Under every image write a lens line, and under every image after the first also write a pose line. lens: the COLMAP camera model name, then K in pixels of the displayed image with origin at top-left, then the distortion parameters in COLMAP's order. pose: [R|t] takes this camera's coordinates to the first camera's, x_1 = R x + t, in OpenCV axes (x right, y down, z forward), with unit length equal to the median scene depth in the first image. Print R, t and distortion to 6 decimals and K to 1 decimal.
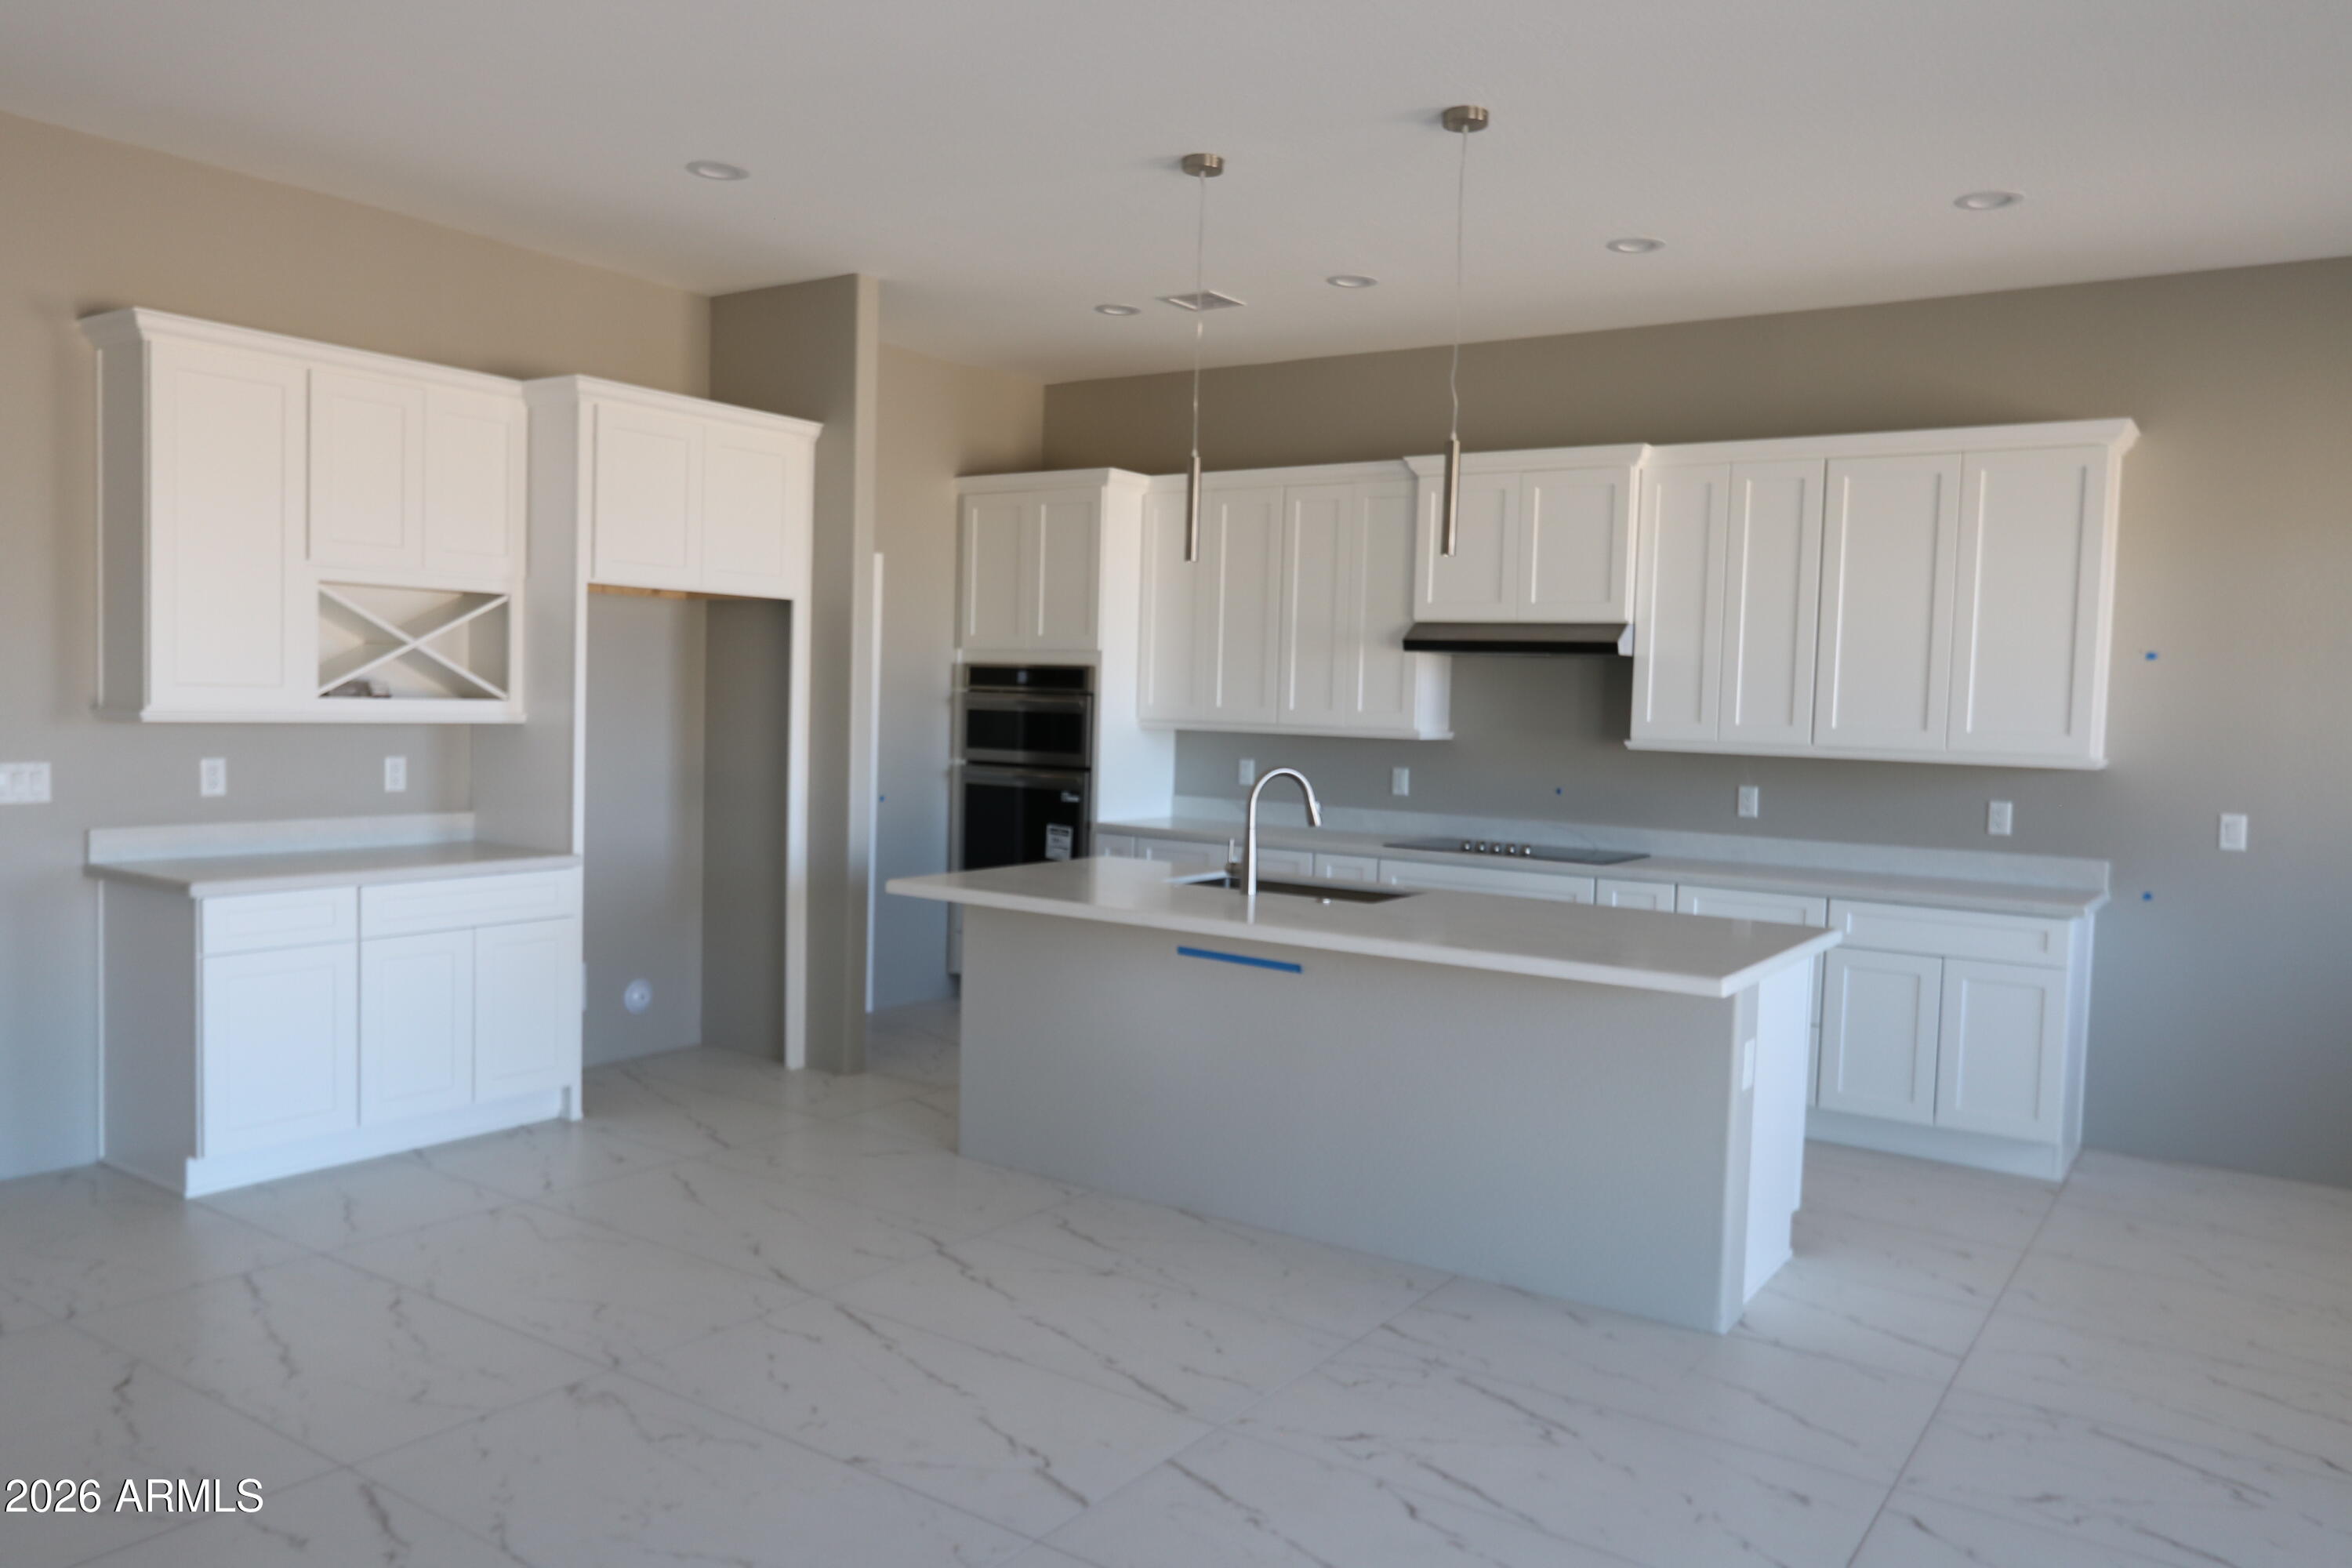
lens RADIAL K [[1677.6, 0, 1176.0], [0, 1677.6, 784.0], [0, 0, 1]] dist [-0.006372, 0.026559]
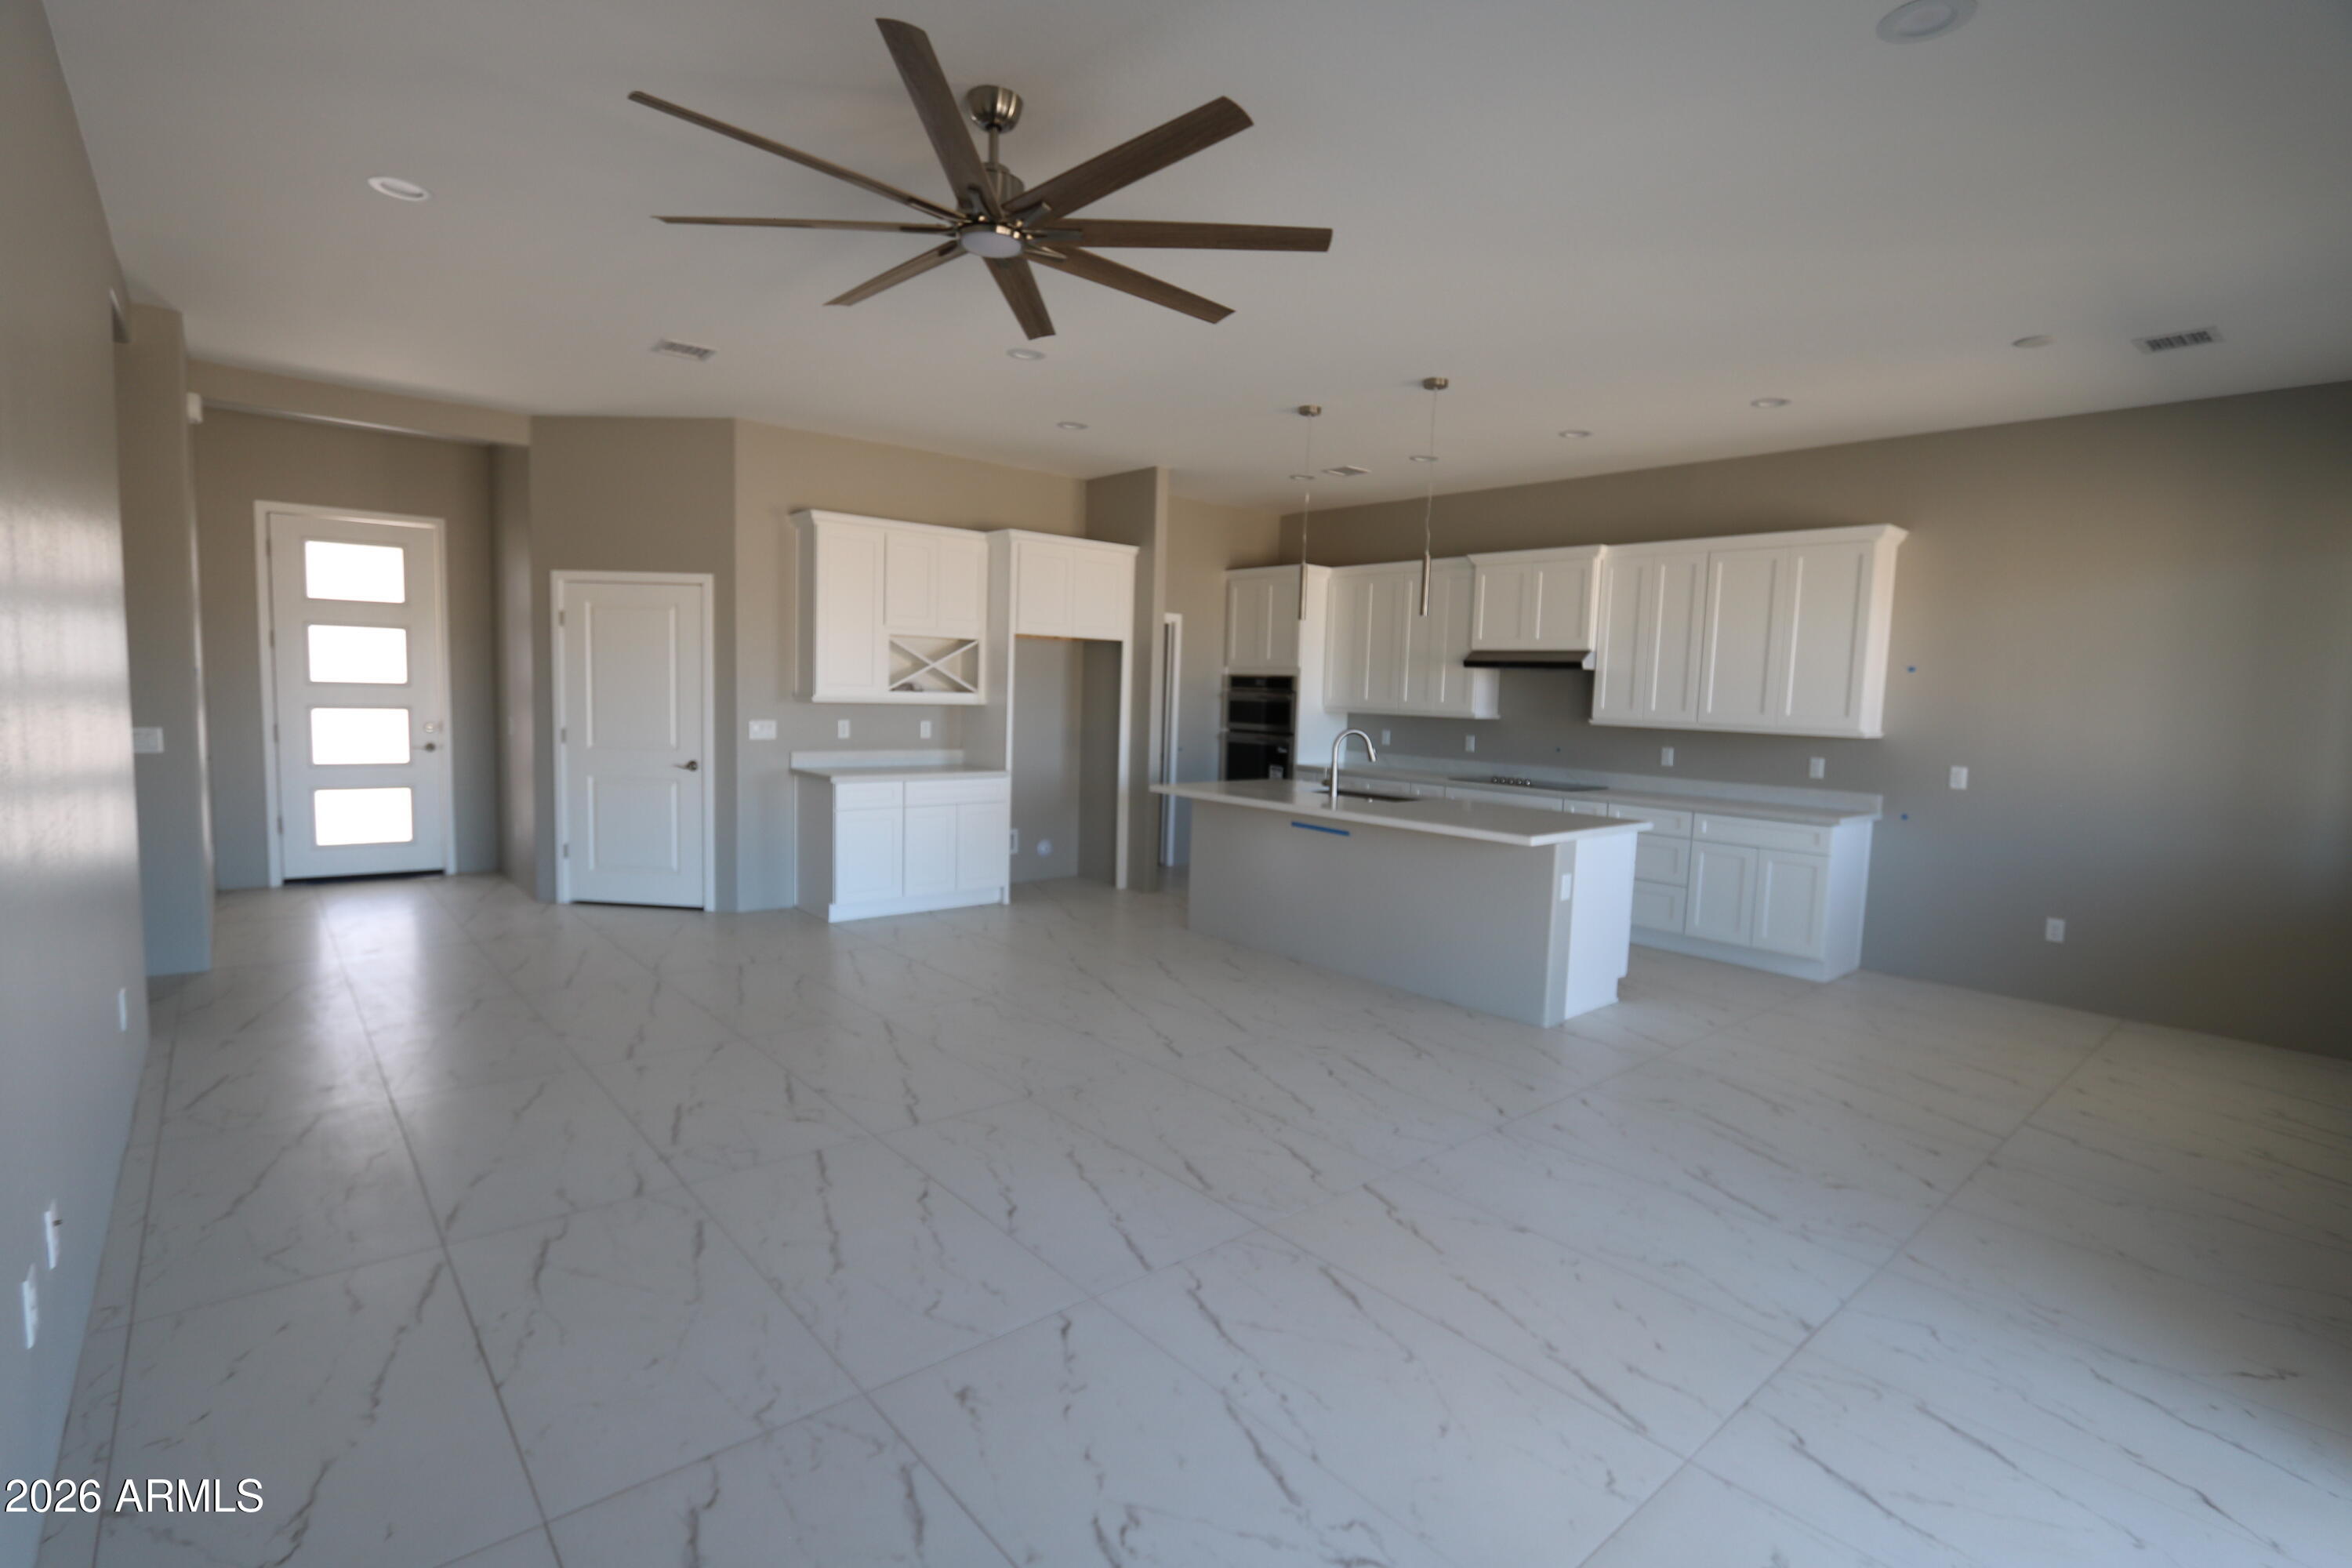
lens RADIAL K [[1093.7, 0, 1176.0], [0, 1093.7, 784.0], [0, 0, 1]] dist [0.001653, 0.000280]
pose [[0.969094, 0.023667, -0.245553, 0.149708], [-0.017116, 0.999439, 0.028777, 0.016386], [0.246096, -0.023685, 0.968956, -0.202584]]
